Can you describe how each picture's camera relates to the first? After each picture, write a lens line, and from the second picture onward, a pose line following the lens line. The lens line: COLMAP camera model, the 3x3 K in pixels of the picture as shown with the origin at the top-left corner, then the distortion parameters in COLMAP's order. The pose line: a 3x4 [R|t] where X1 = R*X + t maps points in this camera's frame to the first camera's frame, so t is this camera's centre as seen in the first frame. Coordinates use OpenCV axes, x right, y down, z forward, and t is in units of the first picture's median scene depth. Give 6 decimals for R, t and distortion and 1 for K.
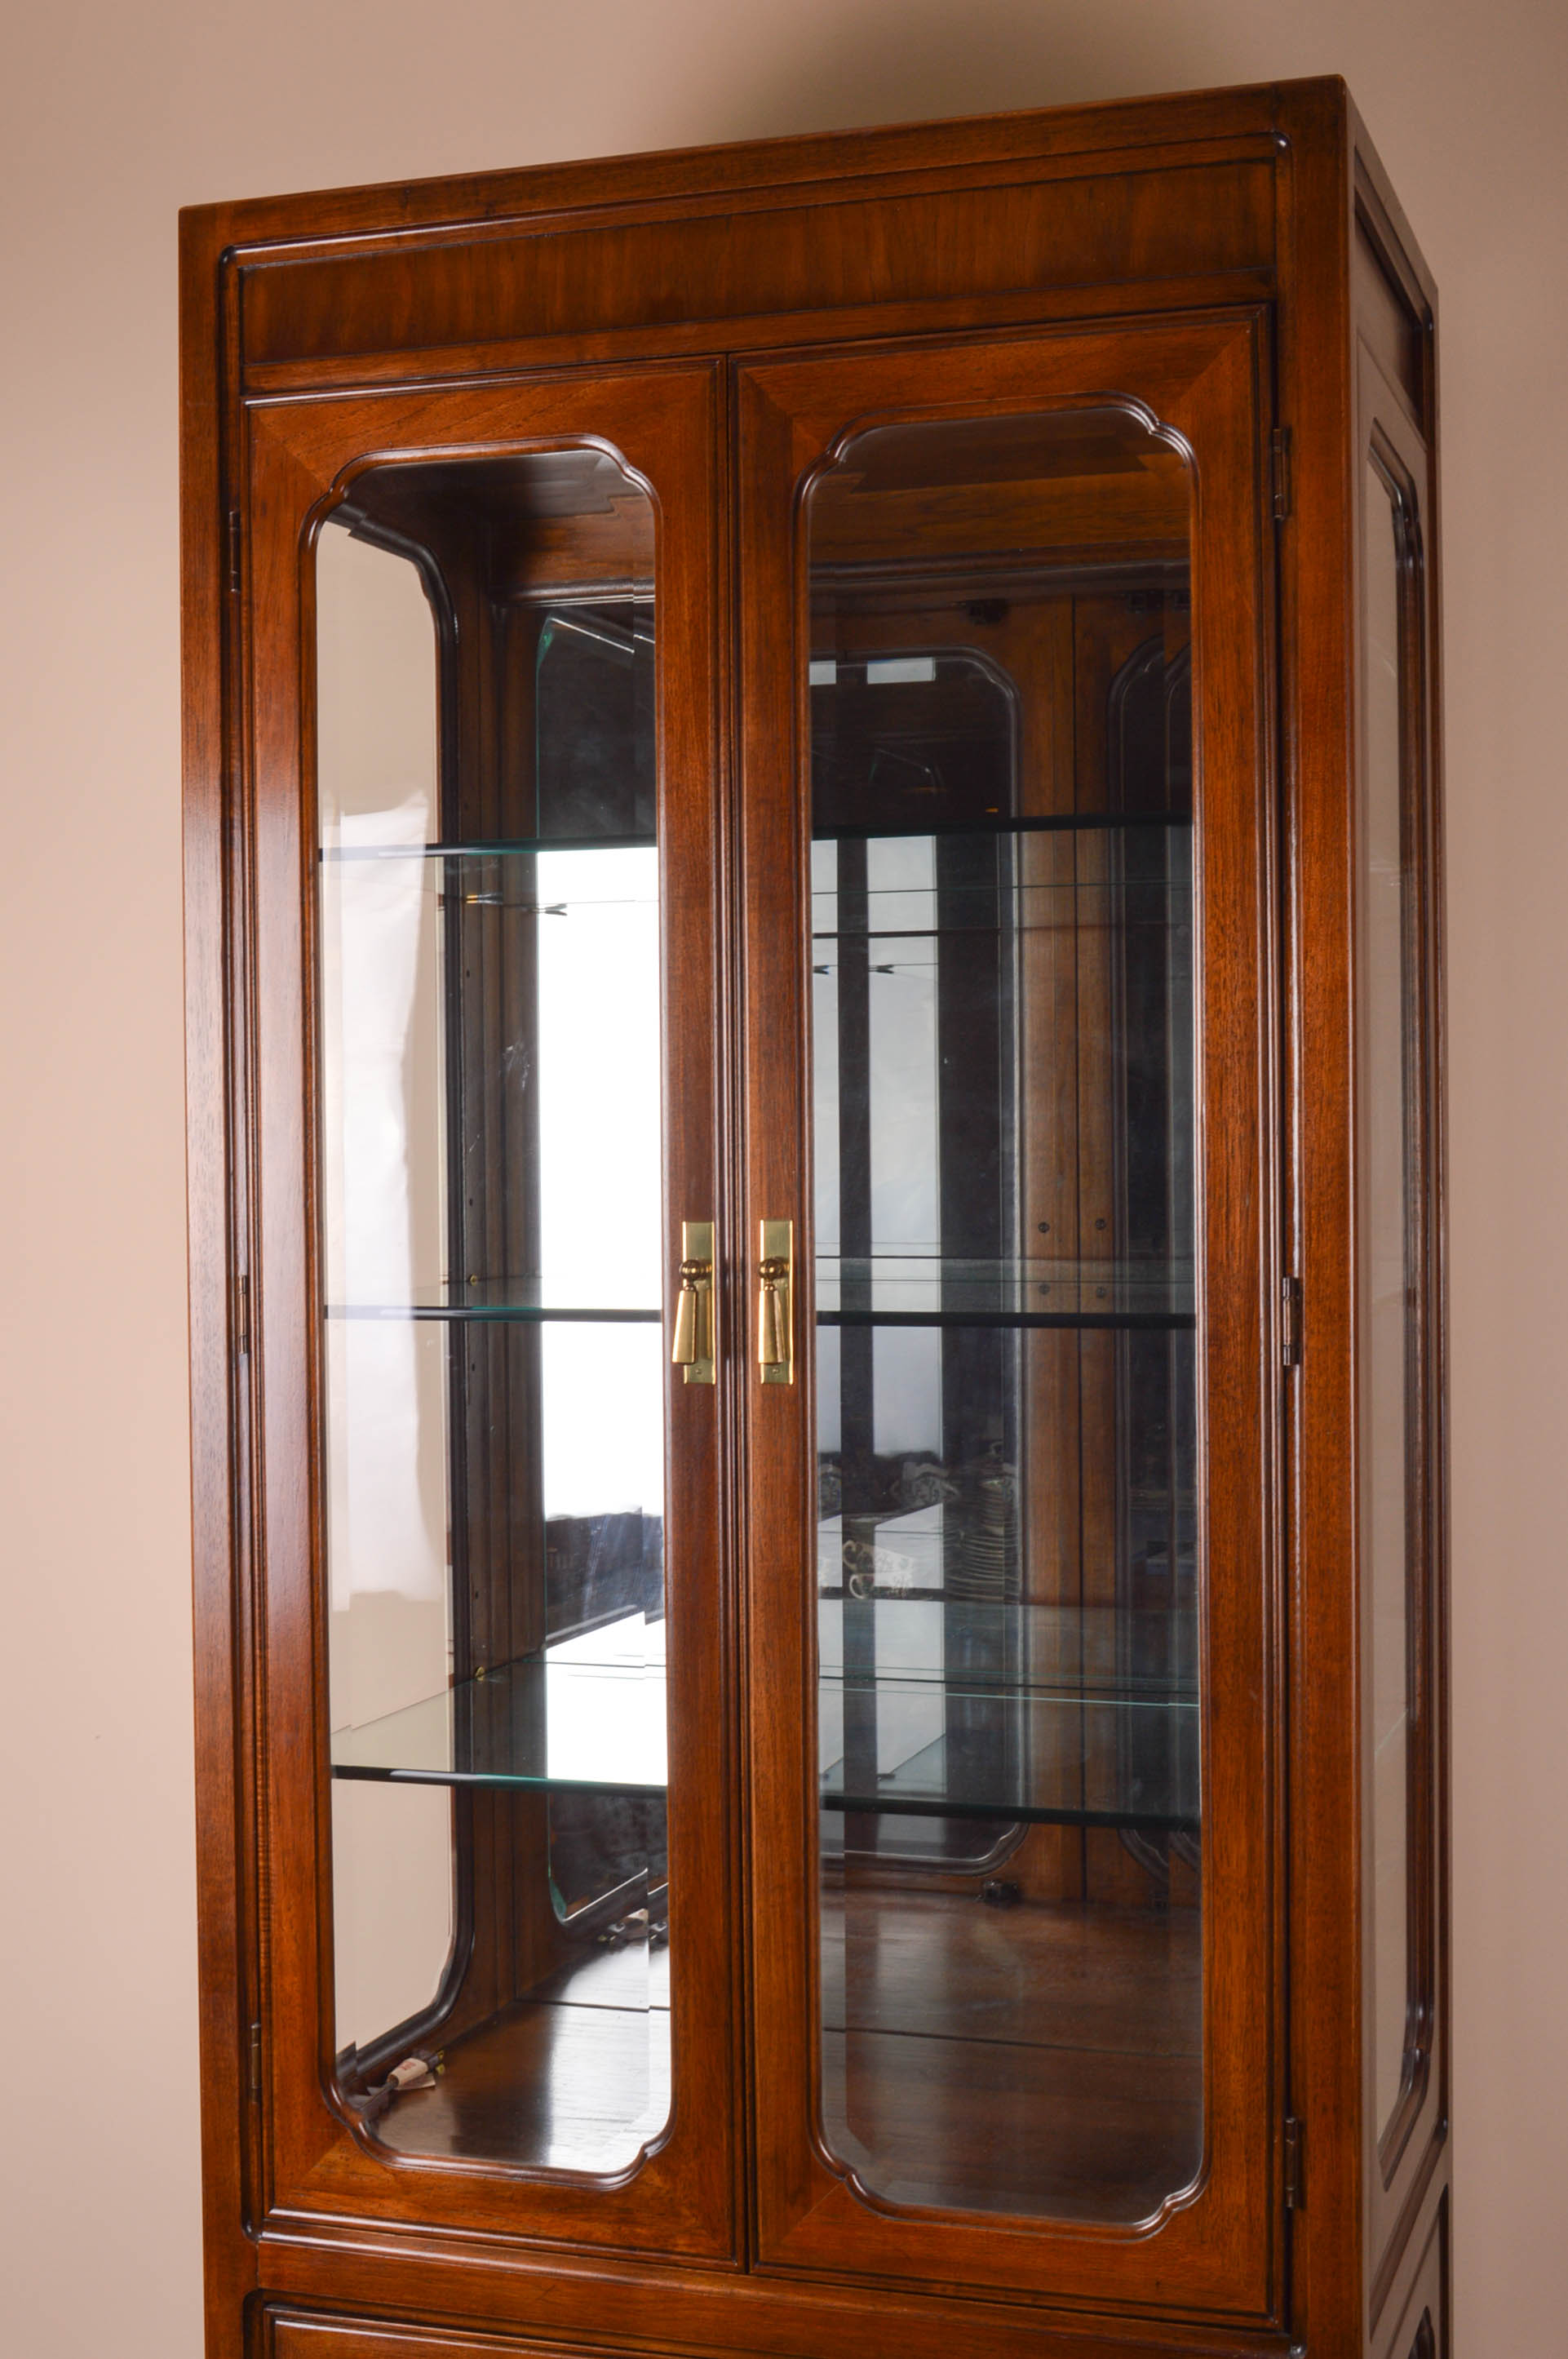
lens RADIAL K [[3163.0, 0, 778.1], [0, 3163.0, 1176.0], [0, 0, 1]] dist [-0.022609, 0.000000]
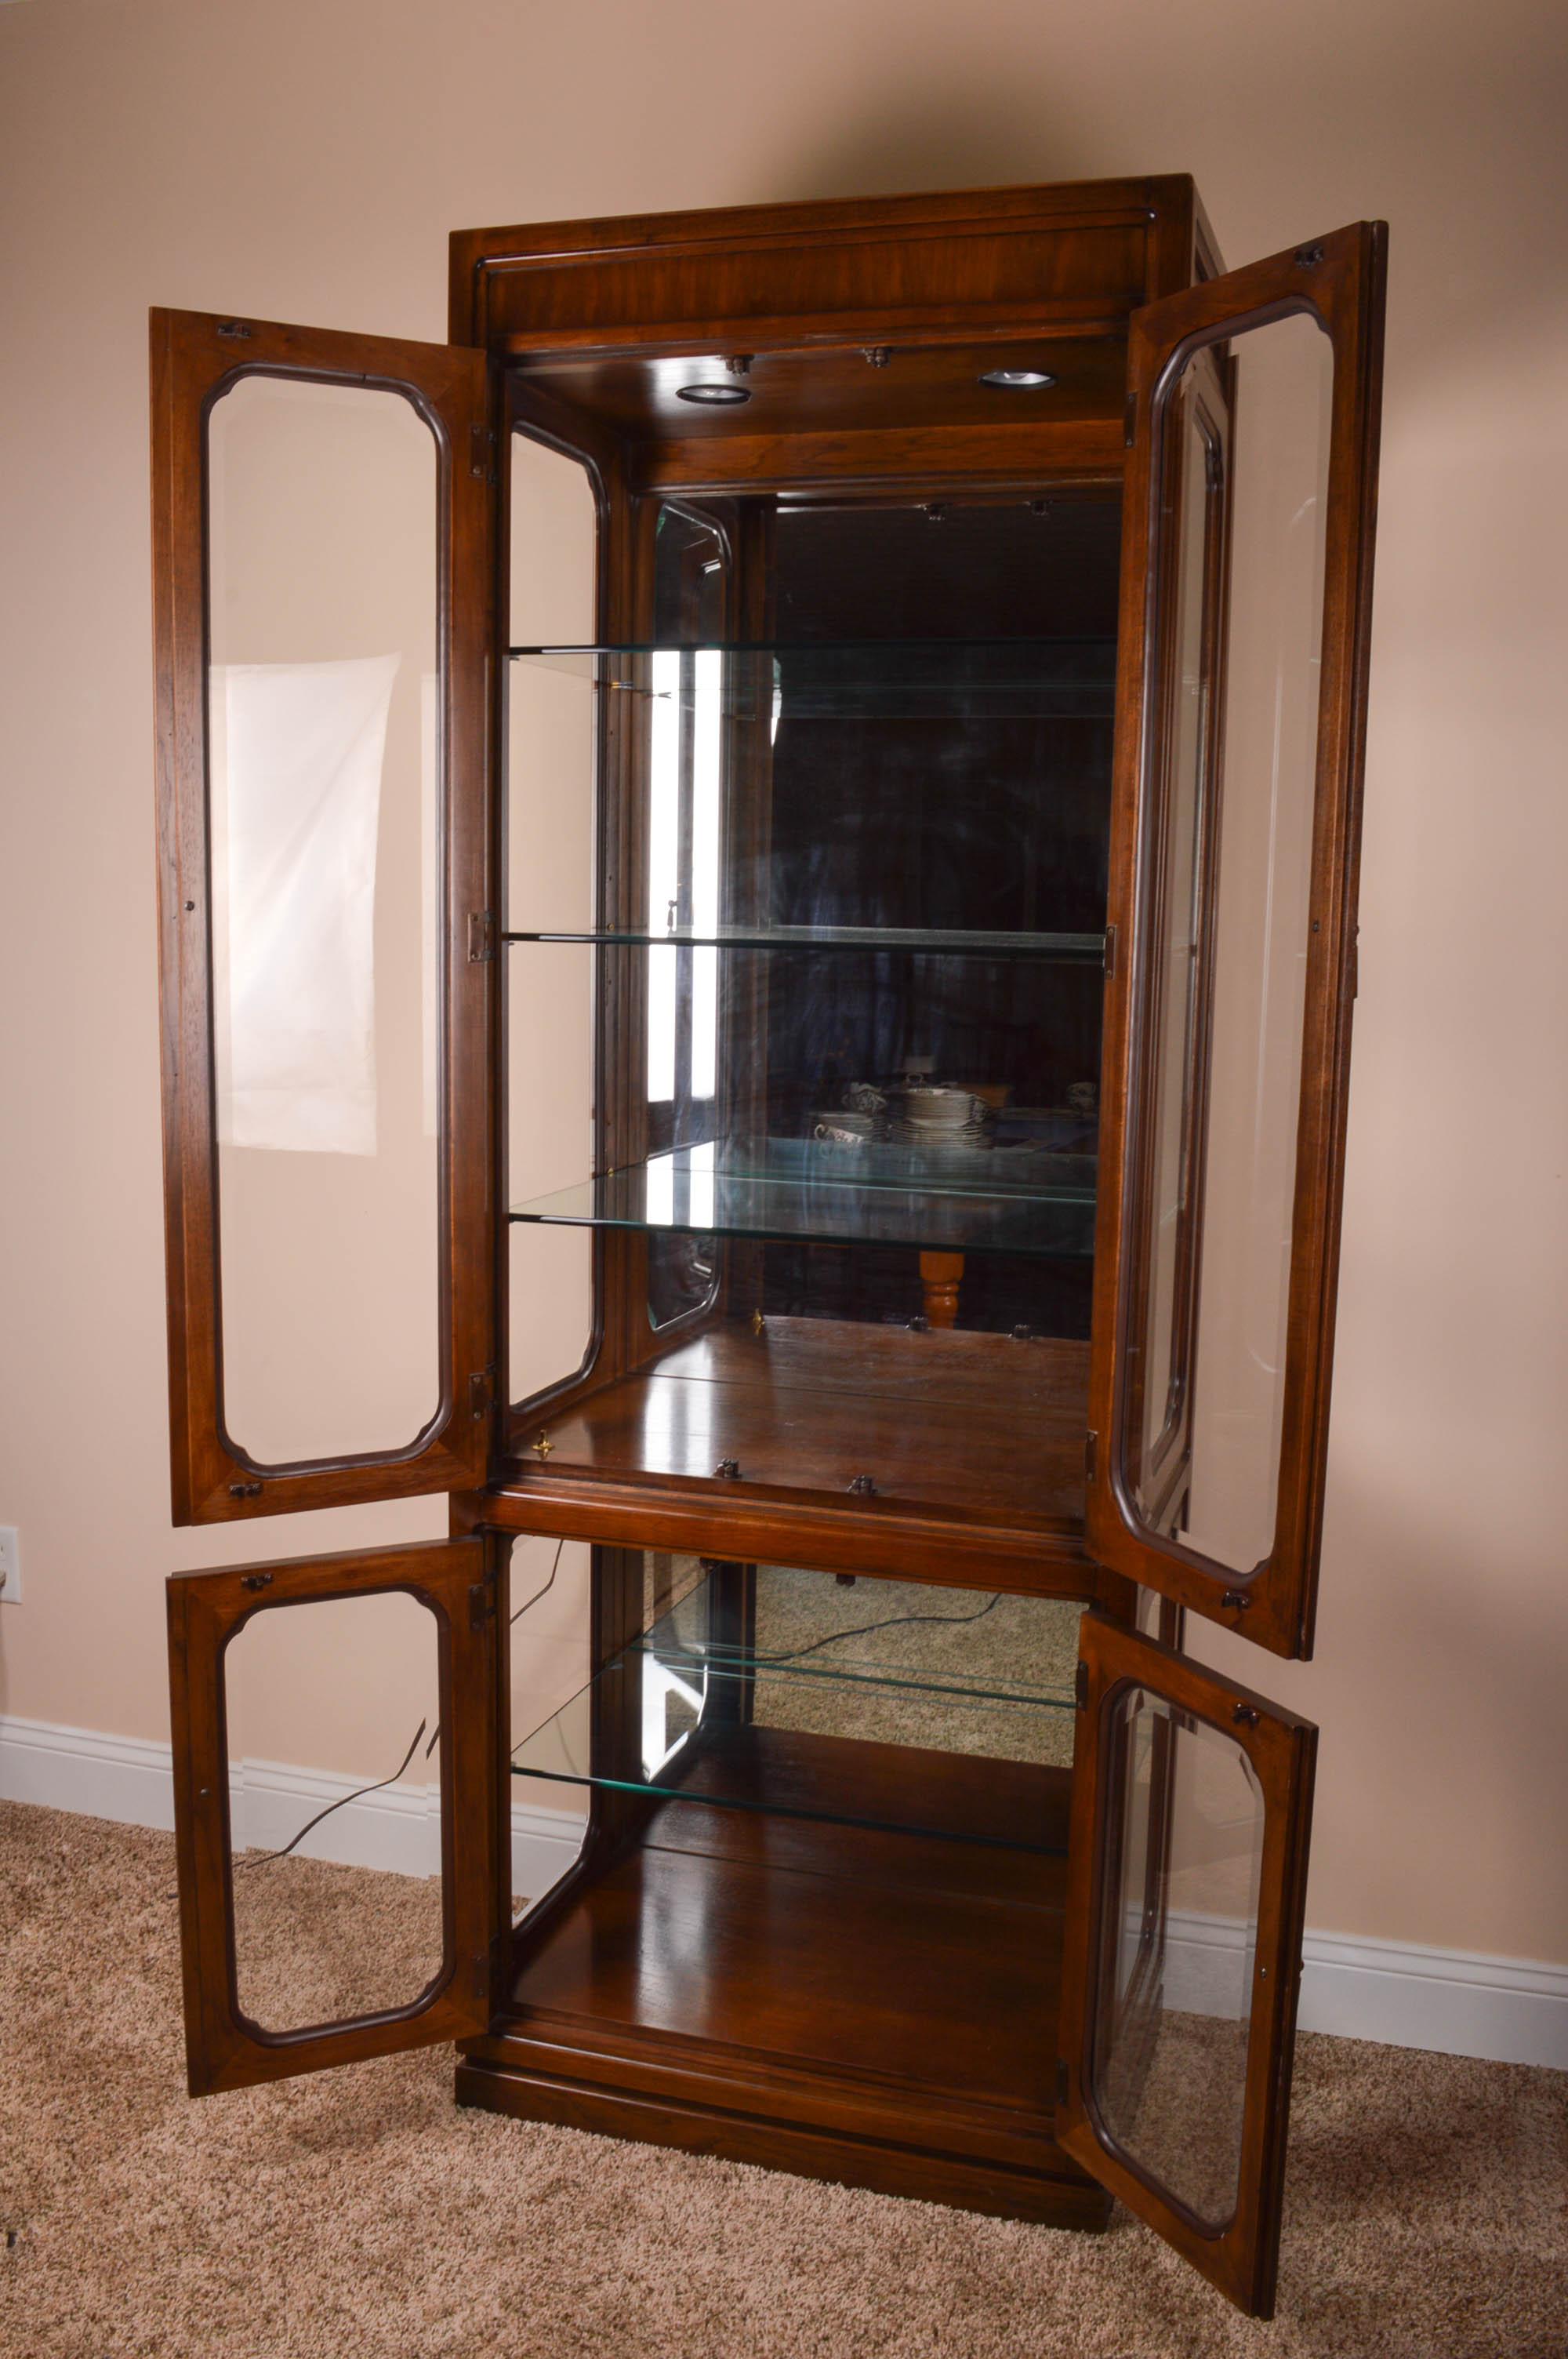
lens RADIAL K [[2116.5, 0, 795.4], [0, 2116.5, 1183.0], [0, 0, 1]] dist [-0.054718, -0.006236]
pose [[0.999444, 0.025027, 0.022019, -0.030043], [-0.027696, 0.991039, 0.130667, 0.024150], [-0.018551, -0.131204, 0.991182, -0.104227]]
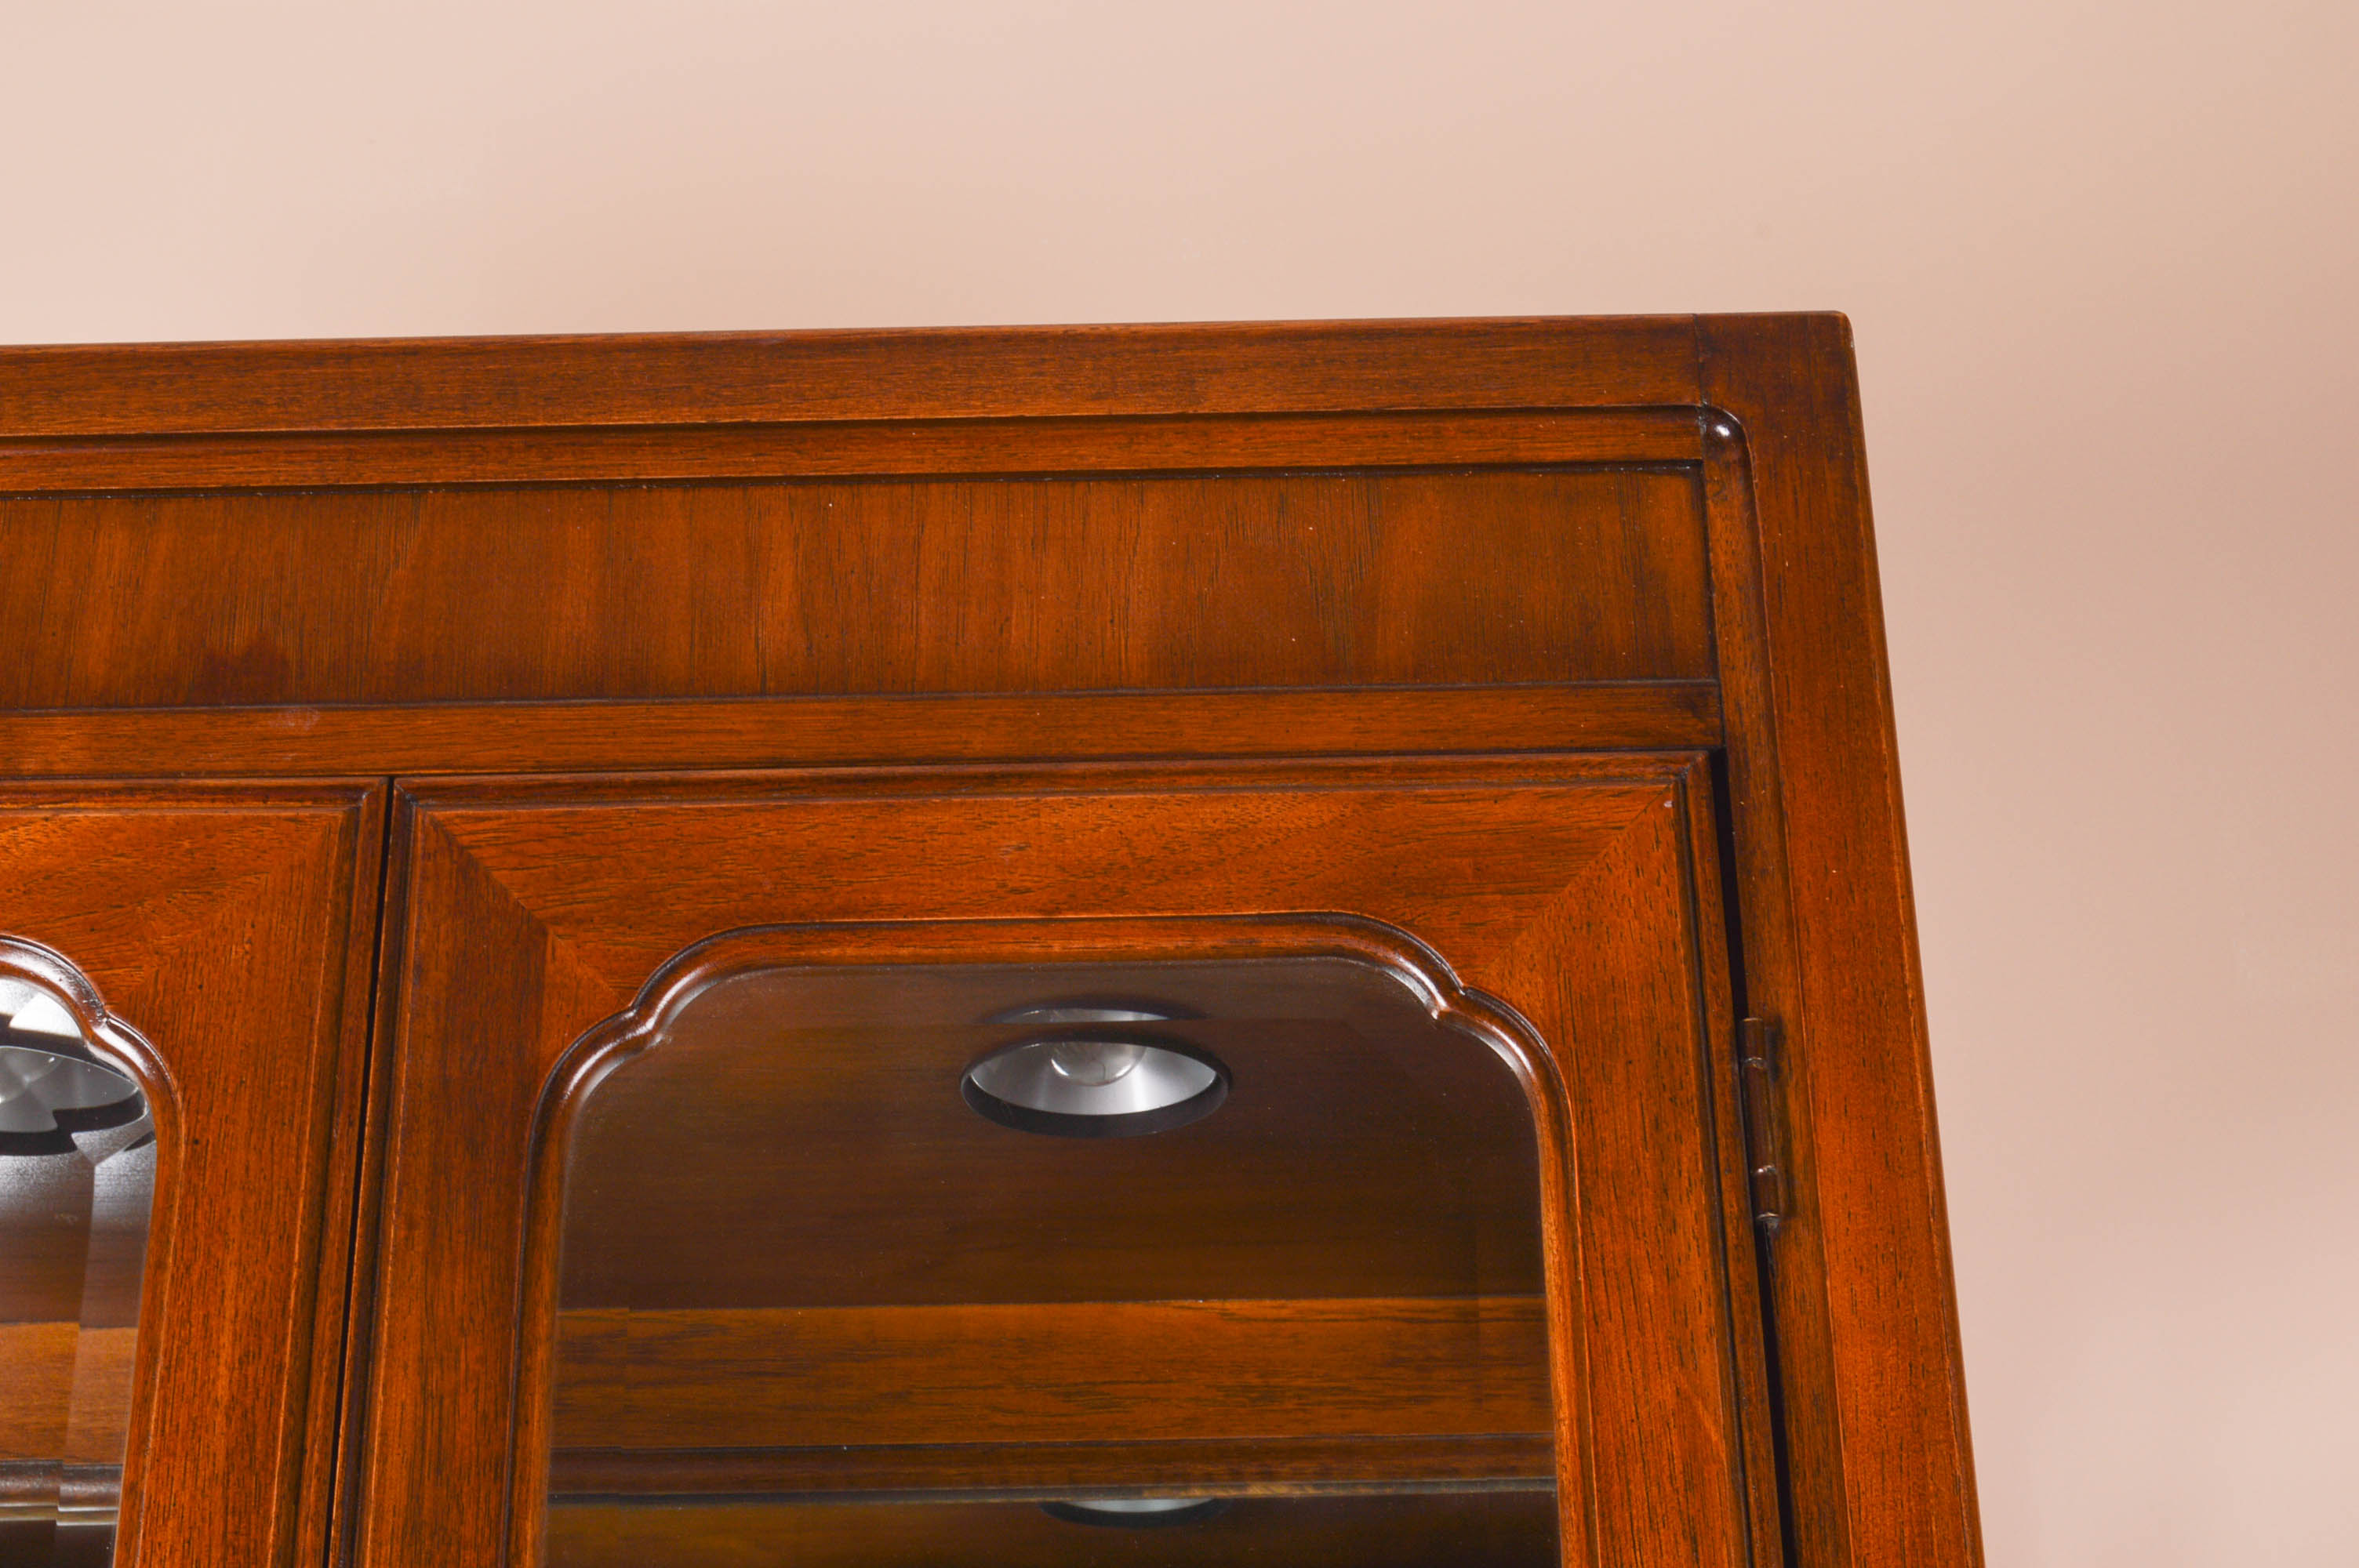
lens RADIAL K [[3952.4, 0, 1178.0], [0, 3952.4, 778.3], [0, 0, 1]] dist [0.009000, 0.000000]
pose [[0.955281, 0.126050, 0.267488, -0.055671], [0.005742, 0.896515, -0.442977, -0.030917], [-0.295644, 0.424703, 0.855700, 0.525504]]
